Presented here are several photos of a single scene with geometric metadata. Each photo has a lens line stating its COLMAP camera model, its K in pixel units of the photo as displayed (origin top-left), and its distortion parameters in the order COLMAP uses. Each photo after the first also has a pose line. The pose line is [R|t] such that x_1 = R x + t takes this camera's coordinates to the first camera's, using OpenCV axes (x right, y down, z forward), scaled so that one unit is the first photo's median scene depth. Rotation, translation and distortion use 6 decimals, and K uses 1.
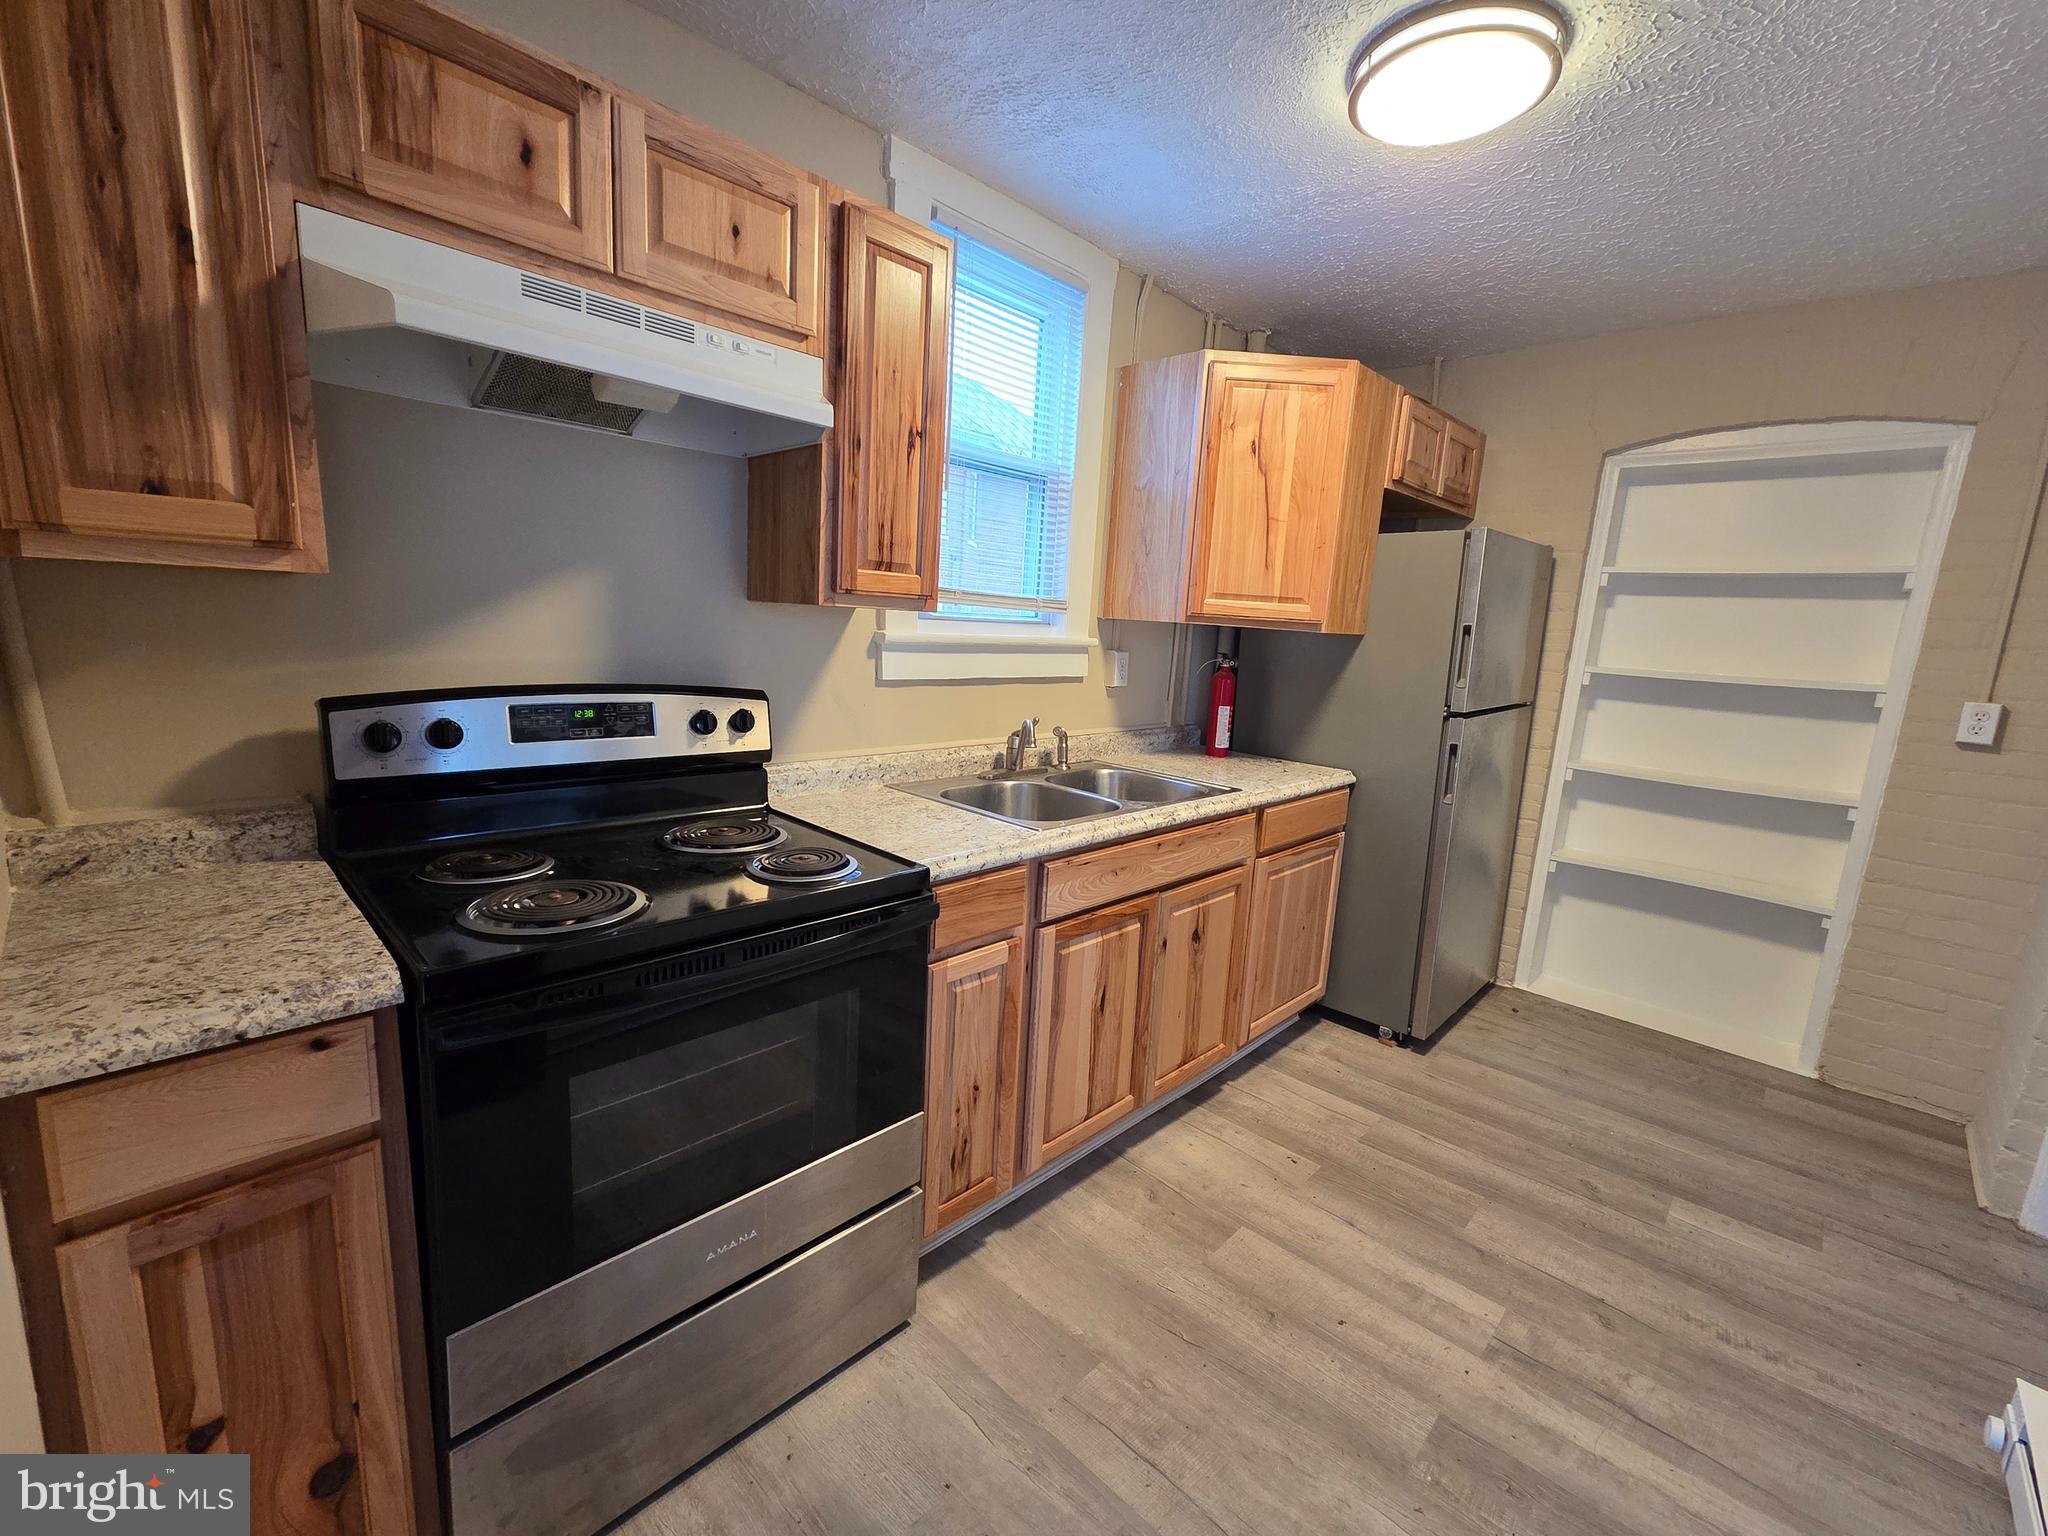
lens RADIAL K [[833.0, 0, 1026.8], [0, 833.0, 777.5], [0, 0, 1]] dist [0.010520, -0.000080]
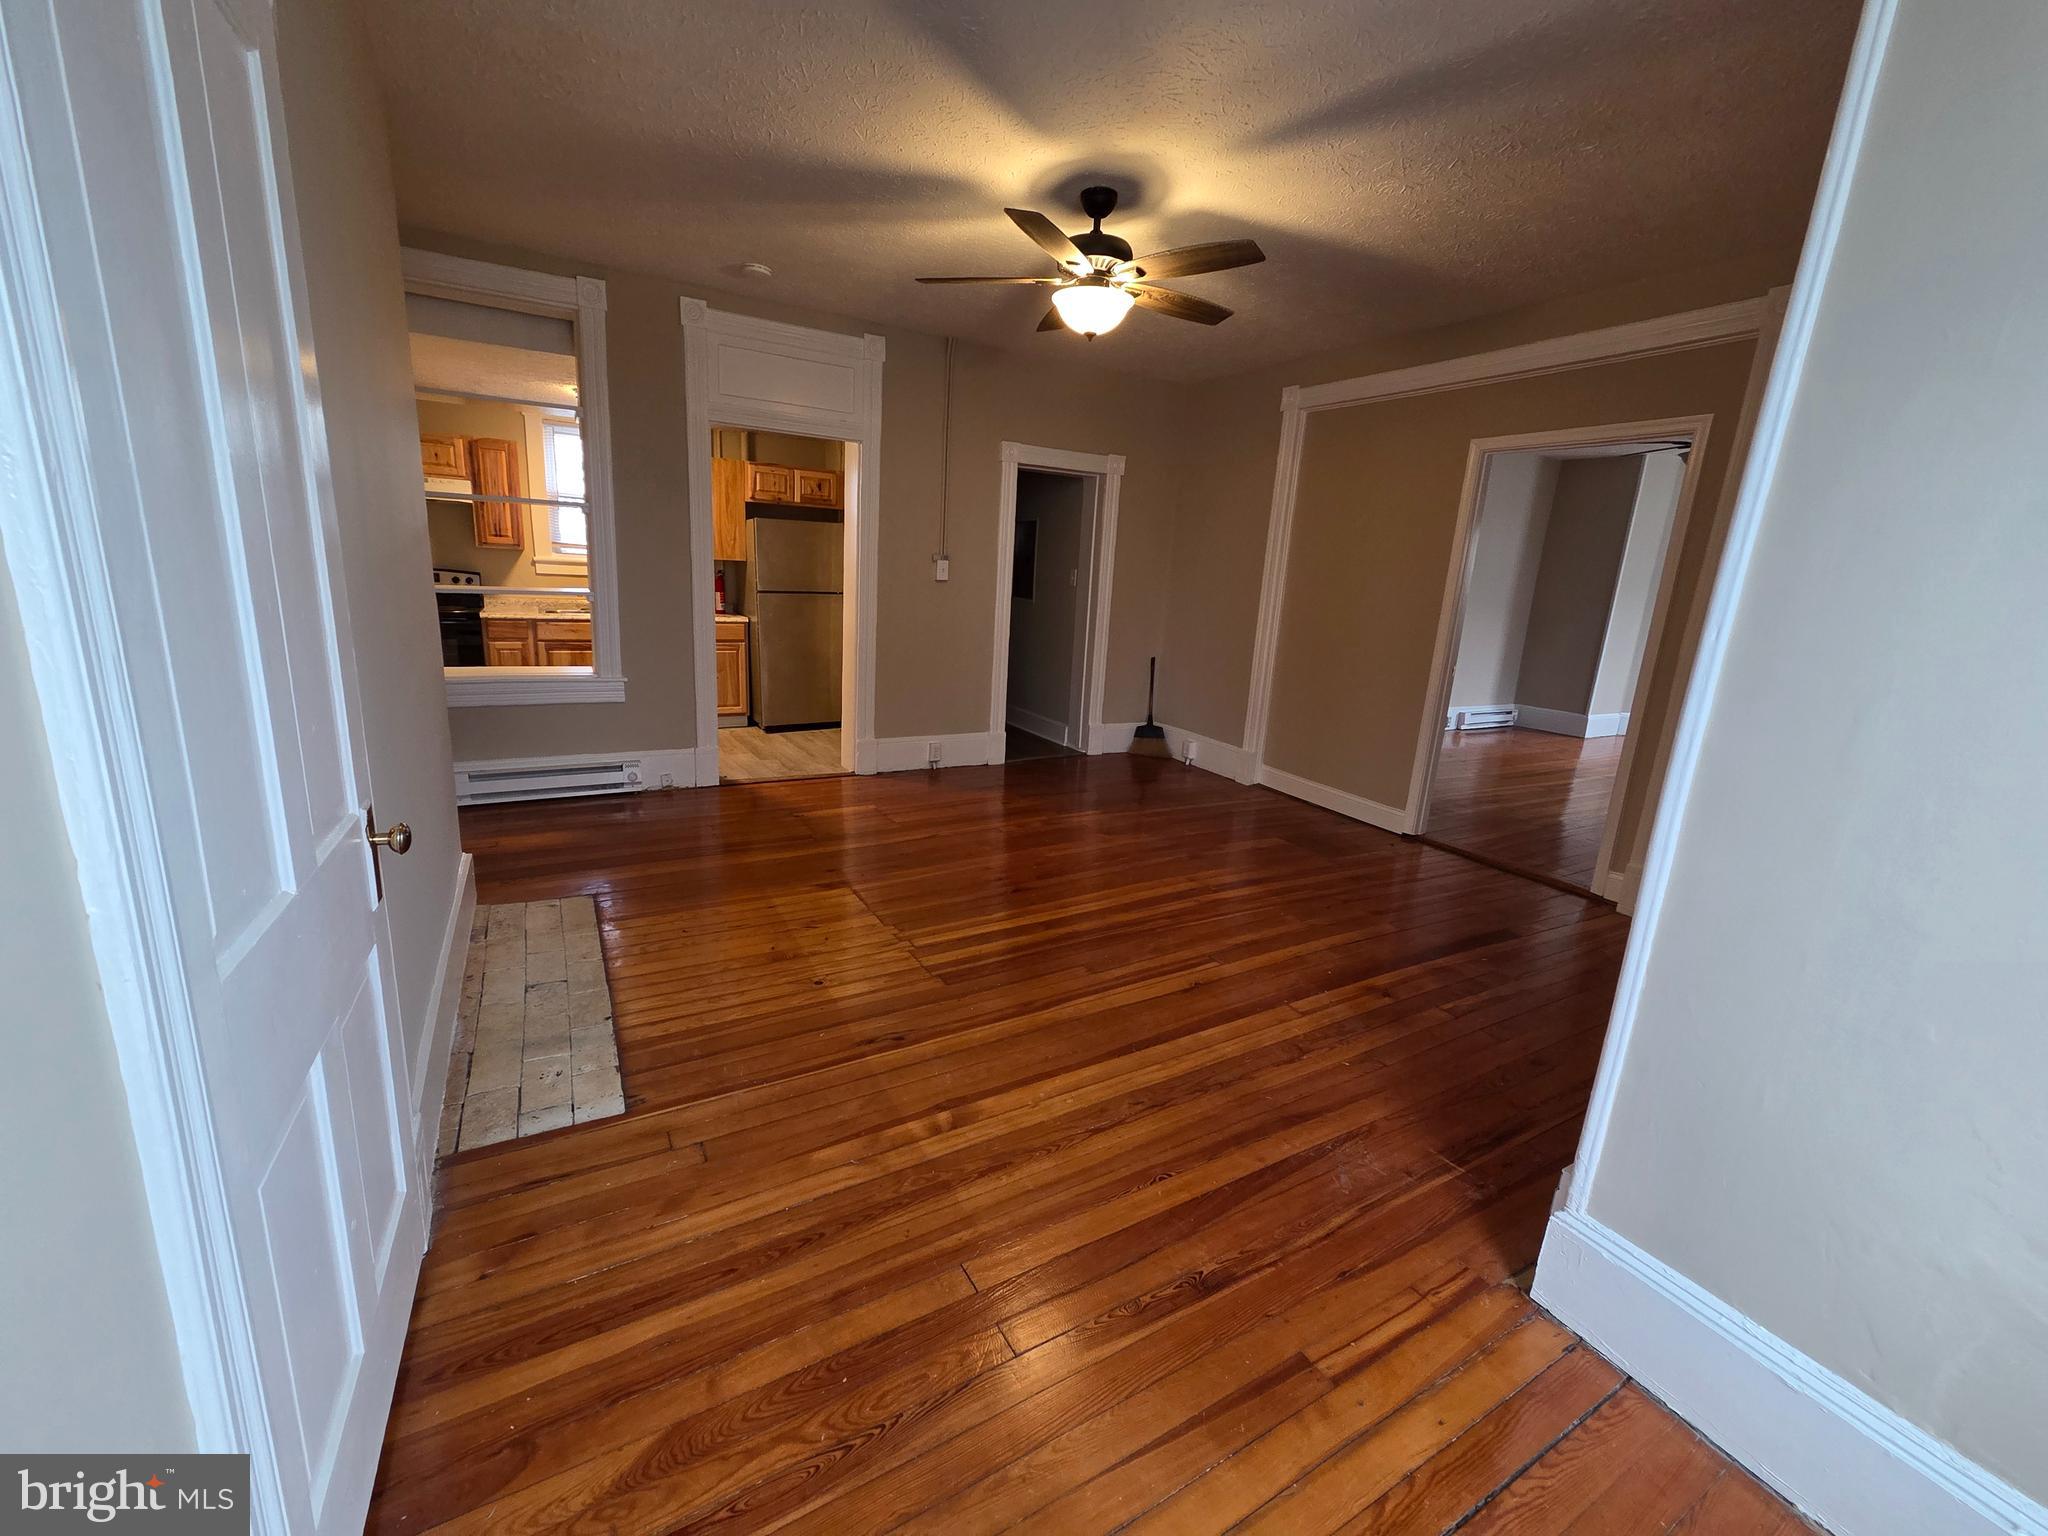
lens RADIAL K [[833.0, 0, 1026.8], [0, 833.0, 777.5], [0, 0, 1]] dist [0.010520, -0.000080]
pose [[0.962072, 0.062473, -0.265546, 2.927541], [-0.050306, 0.997359, 0.052383, 0.460110], [0.268117, -0.037037, 0.962674, -1.815296]]
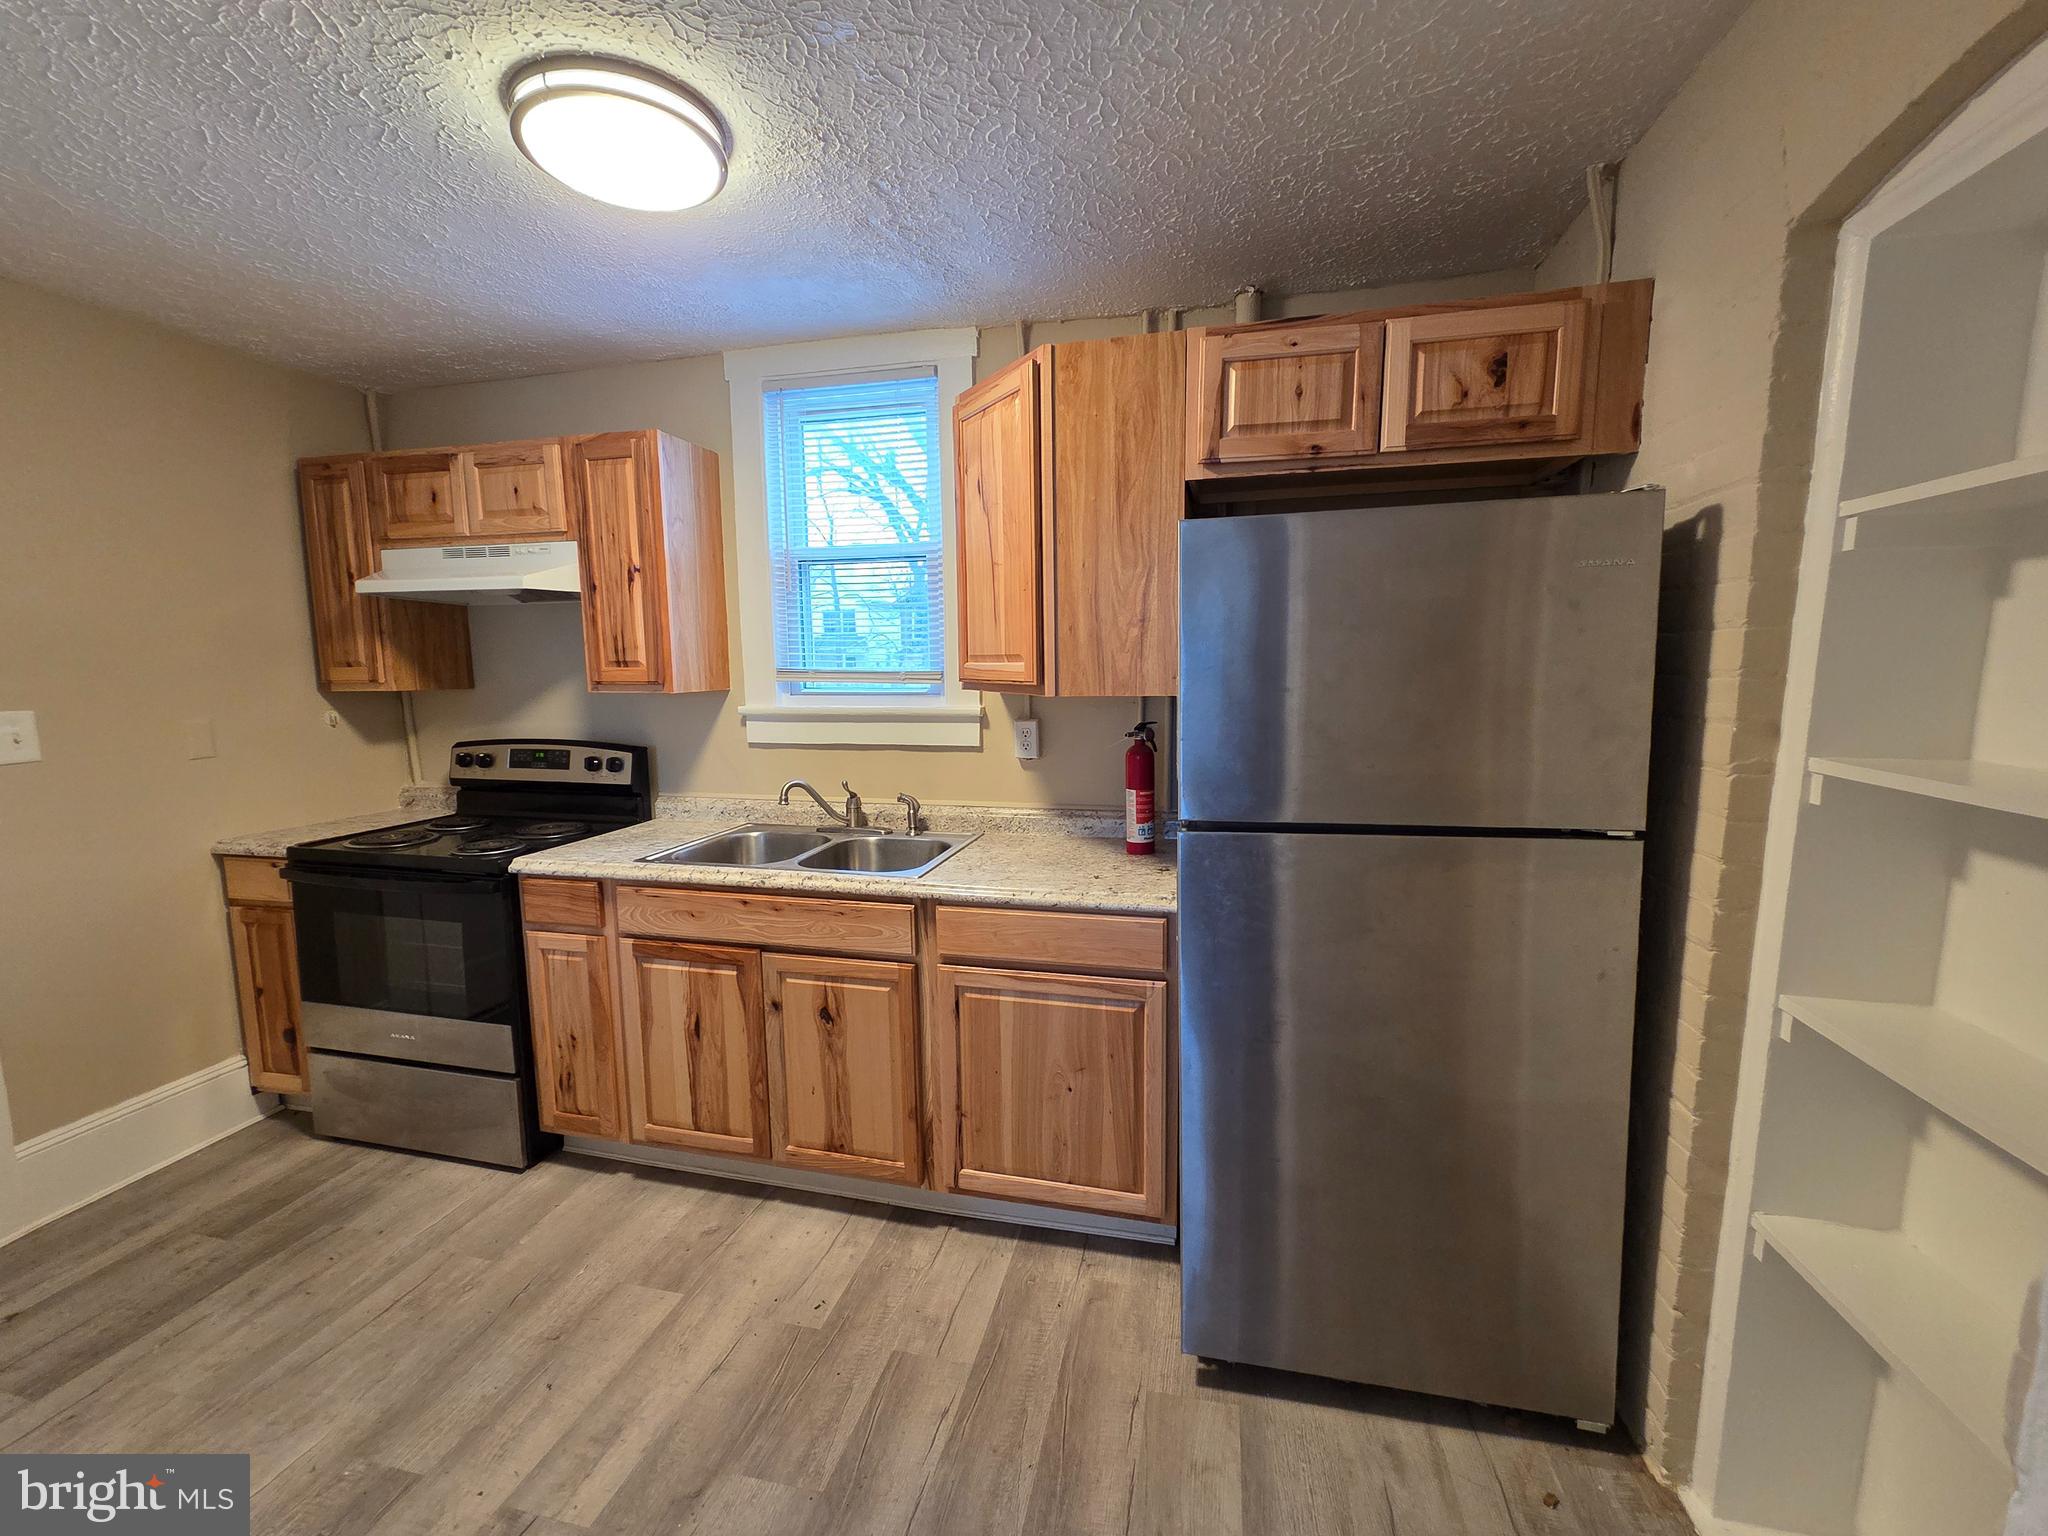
lens RADIAL K [[833.0, 0, 1026.8], [0, 833.0, 777.5], [0, 0, 1]] dist [0.010520, -0.000080]
pose [[0.514926, 0.059838, -0.855144, 1.424242], [-0.123953, 0.992274, -0.005205, -0.132752], [0.848226, 0.108677, 0.518365, 0.844462]]
